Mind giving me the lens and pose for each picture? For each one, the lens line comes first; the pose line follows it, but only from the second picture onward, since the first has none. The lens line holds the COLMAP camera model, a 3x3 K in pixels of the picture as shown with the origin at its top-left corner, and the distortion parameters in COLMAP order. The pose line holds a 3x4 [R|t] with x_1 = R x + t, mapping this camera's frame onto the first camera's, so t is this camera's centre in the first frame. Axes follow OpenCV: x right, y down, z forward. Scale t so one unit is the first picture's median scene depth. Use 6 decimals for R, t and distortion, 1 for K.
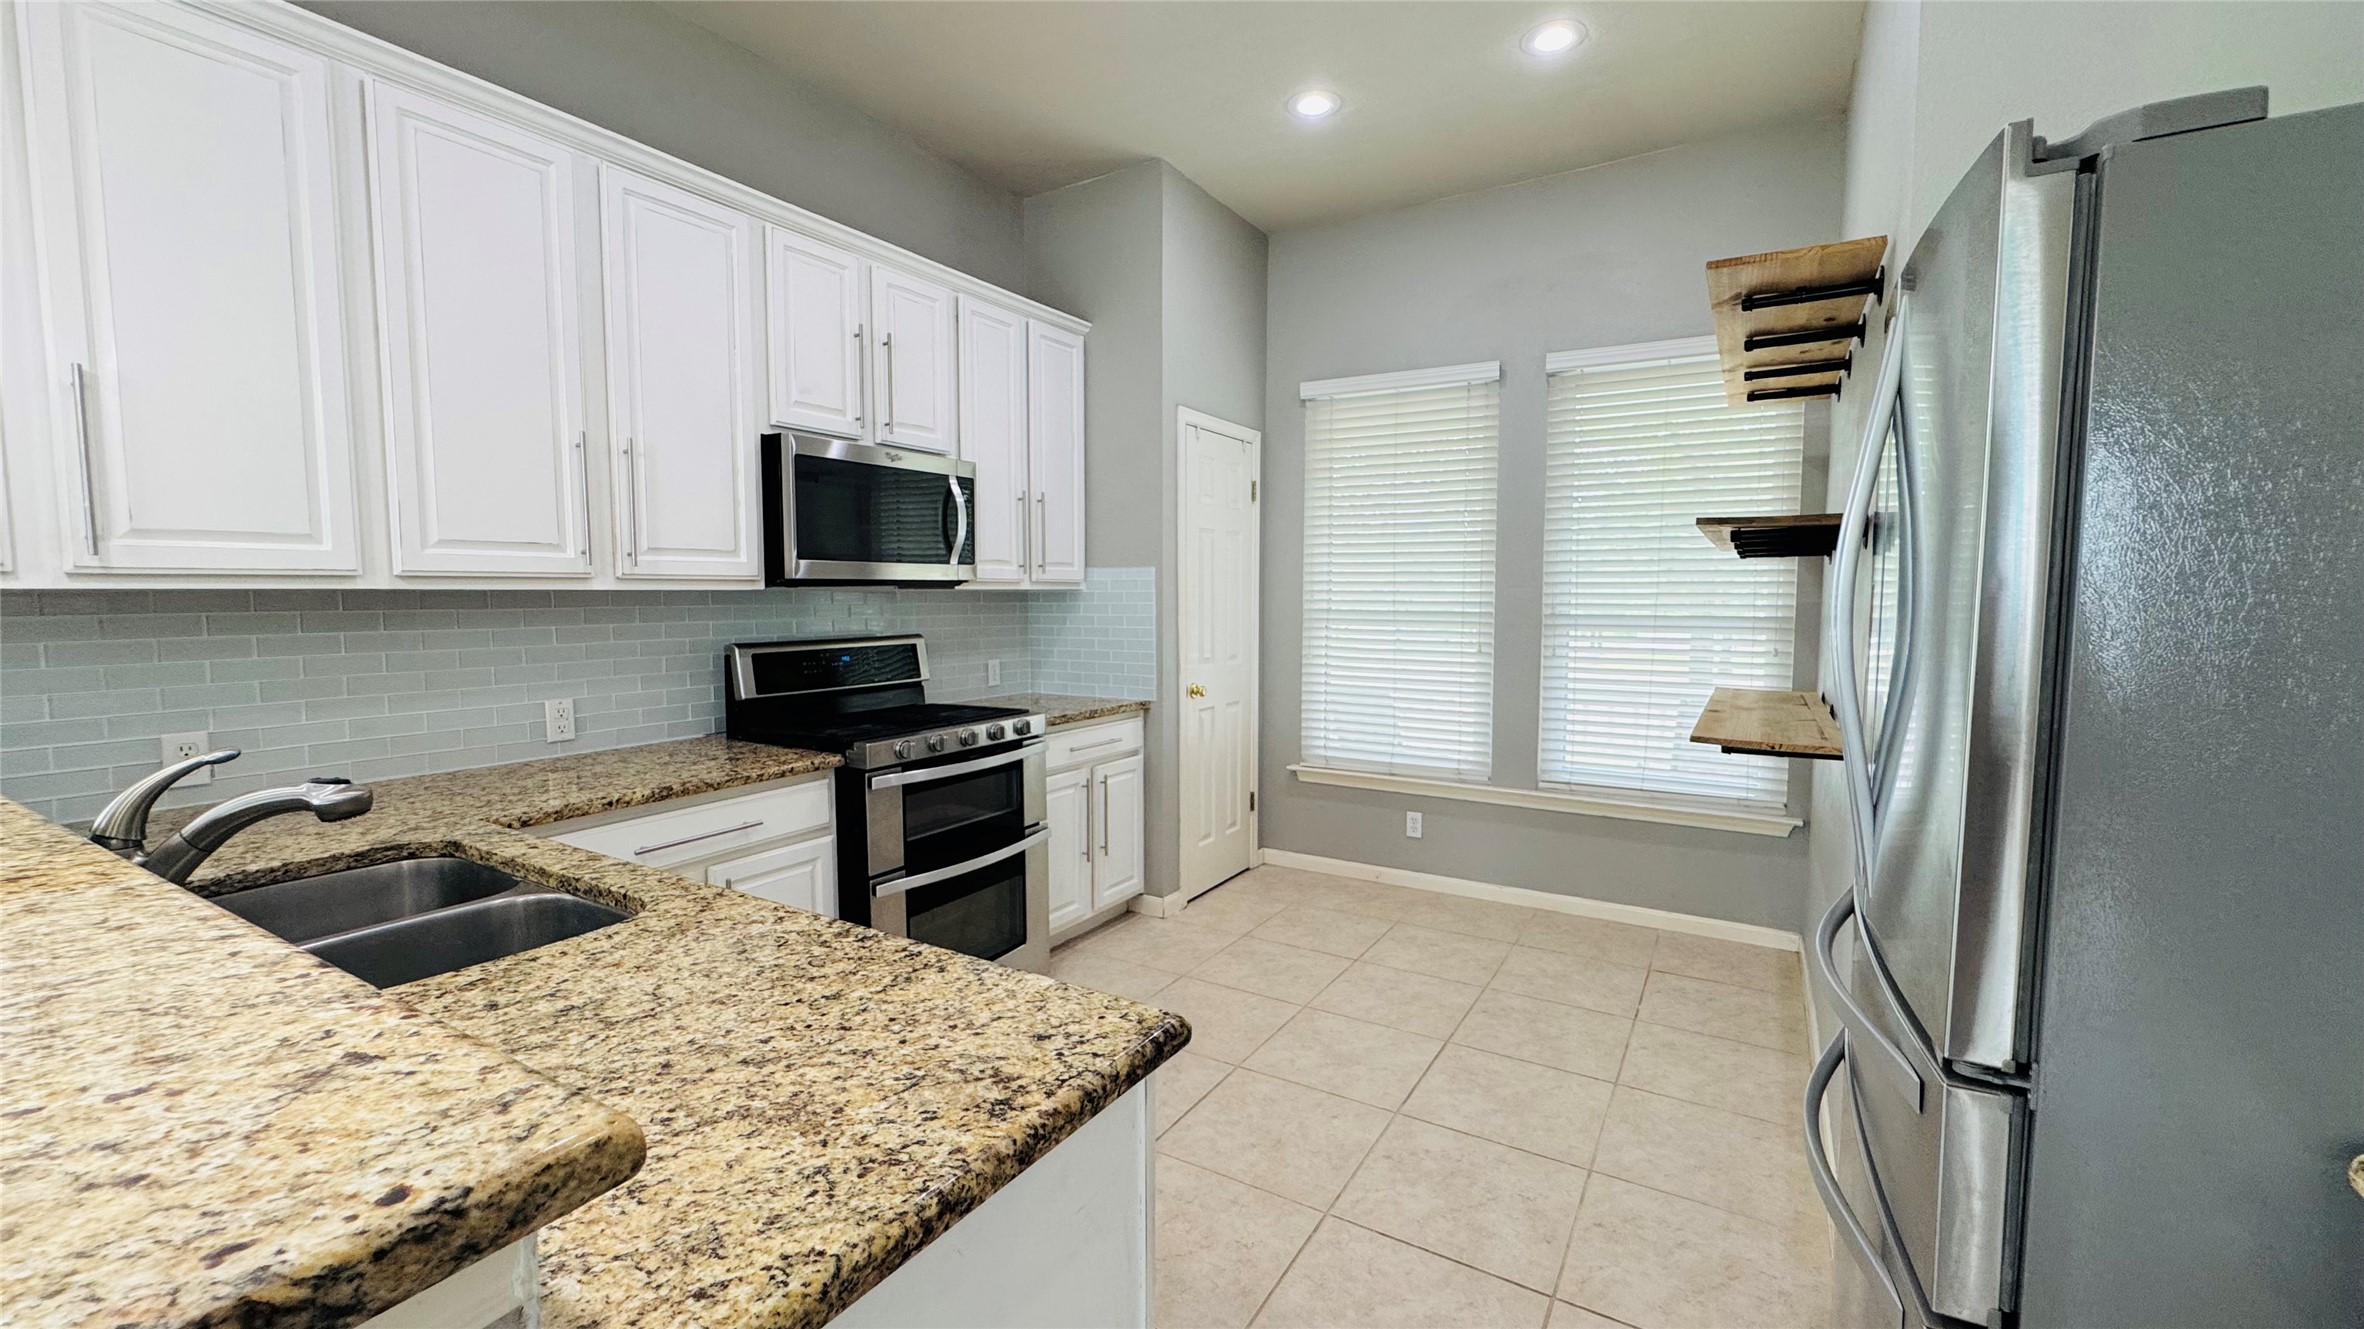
lens RADIAL K [[951.2, 0, 1197.4], [0, 951.2, 667.7], [0, 0, 1]] dist [-0.004915, 0.000287]
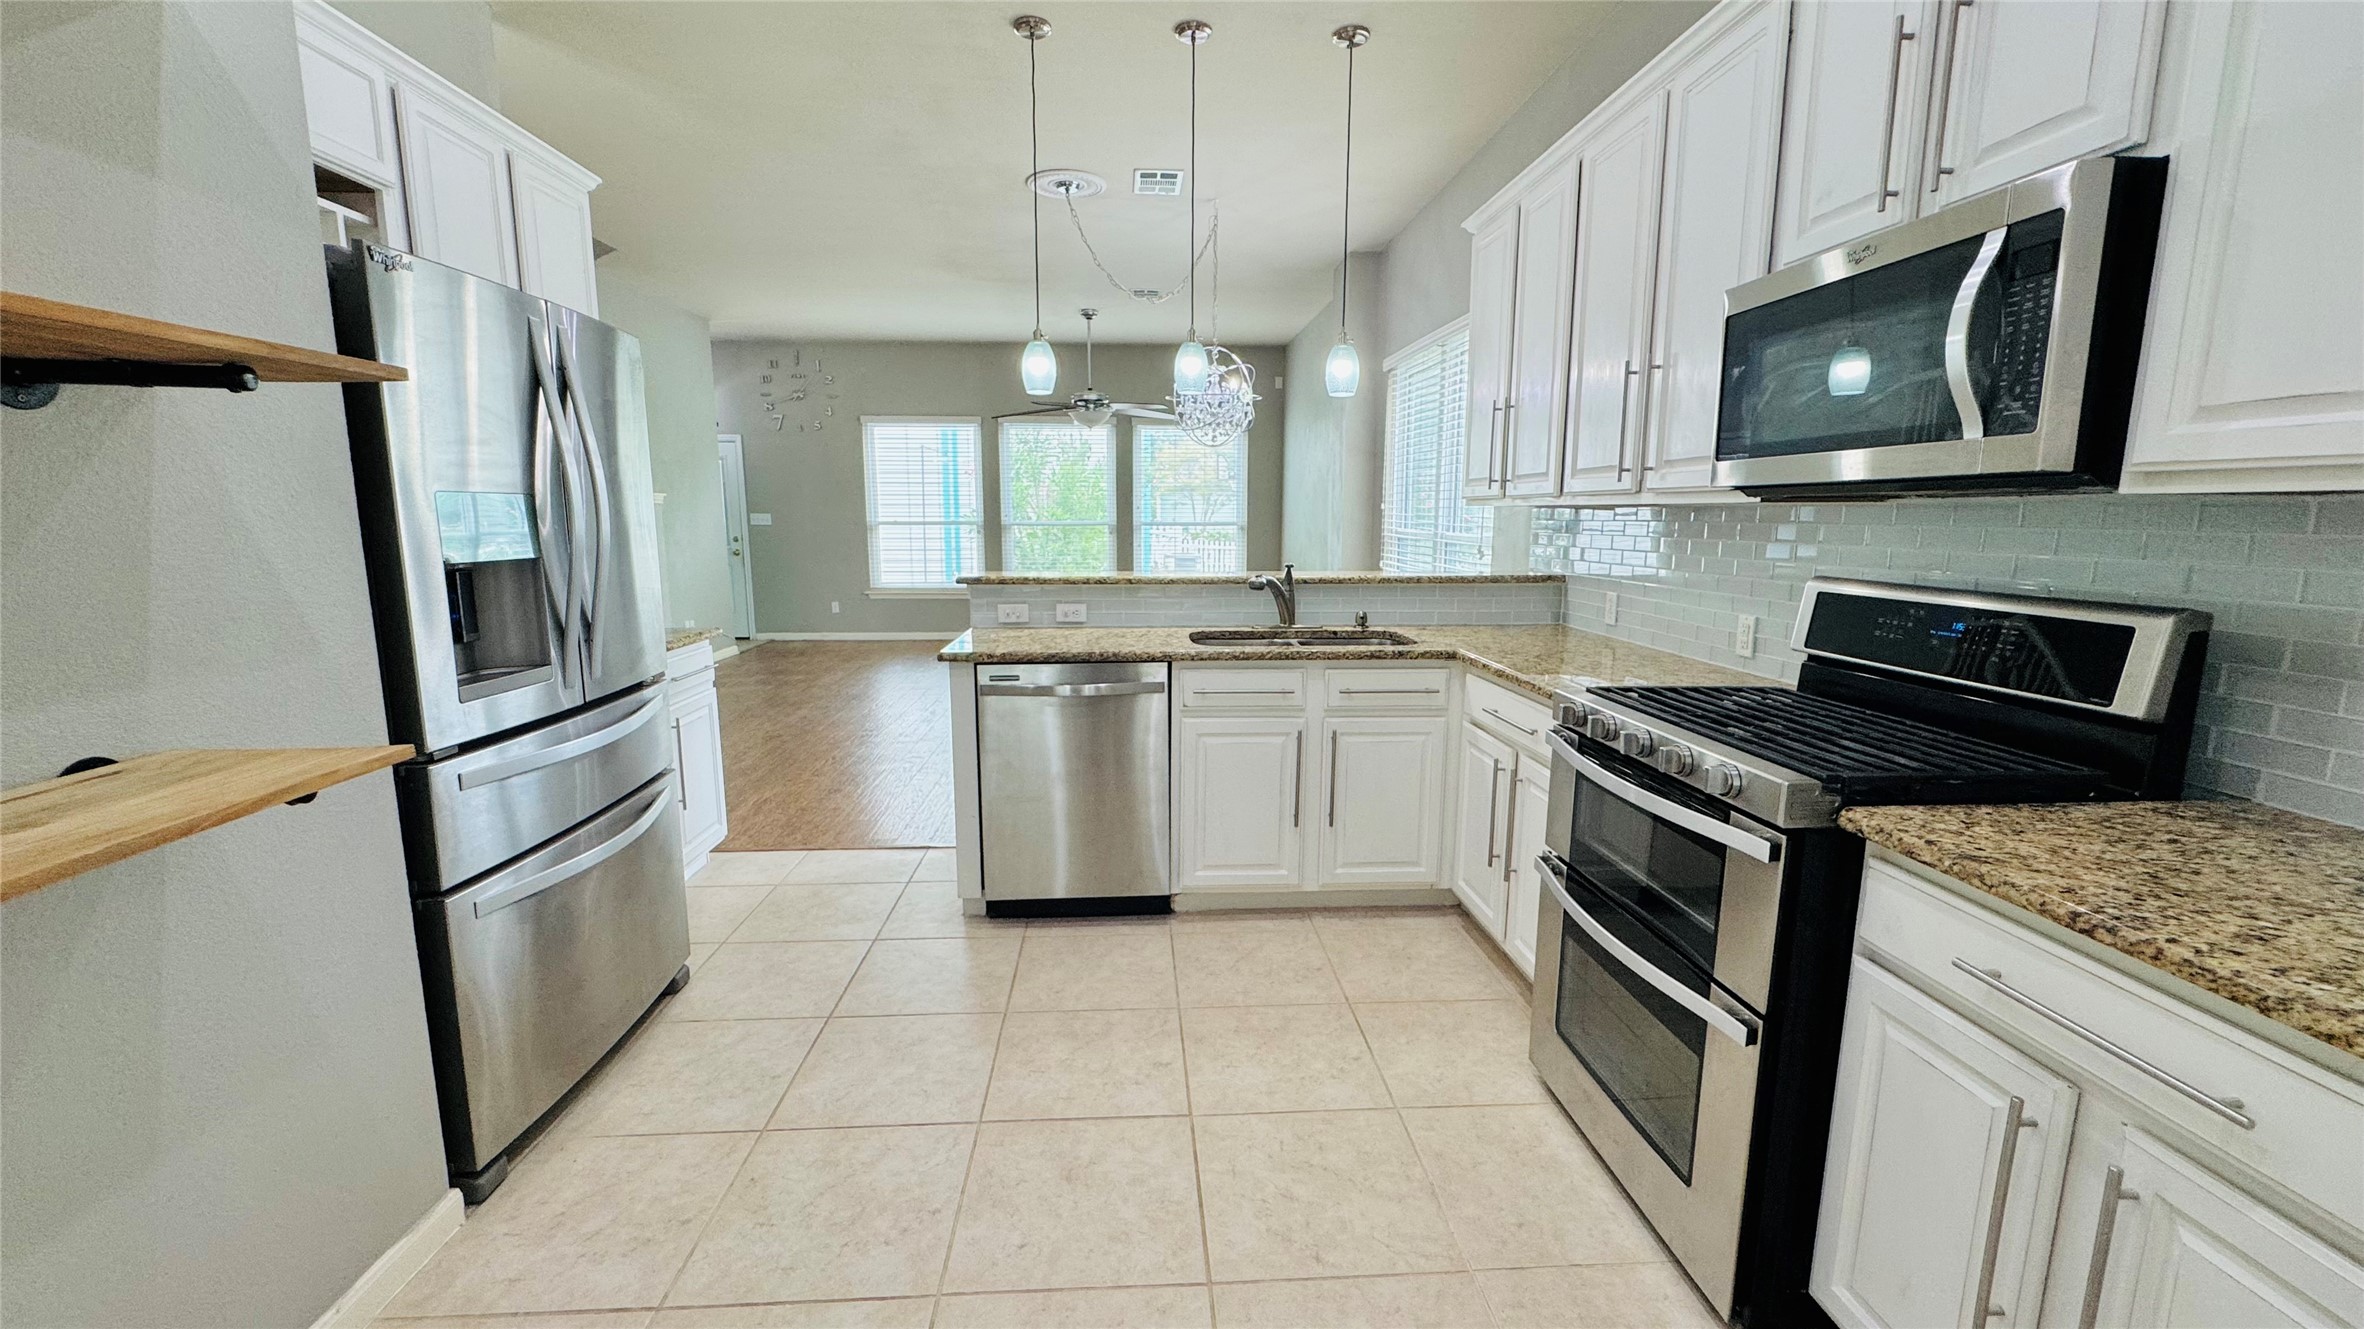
lens RADIAL K [[951.2, 0, 1192.7], [0, 951.2, 664.8], [0, 0, 1]] dist [-0.004915, 0.000287]
pose [[-0.824668, 0.074929, -0.560631, 0.462520], [-0.053768, 0.976313, 0.209576, -0.127909], [0.563055, 0.202974, -0.801106, 1.765234]]
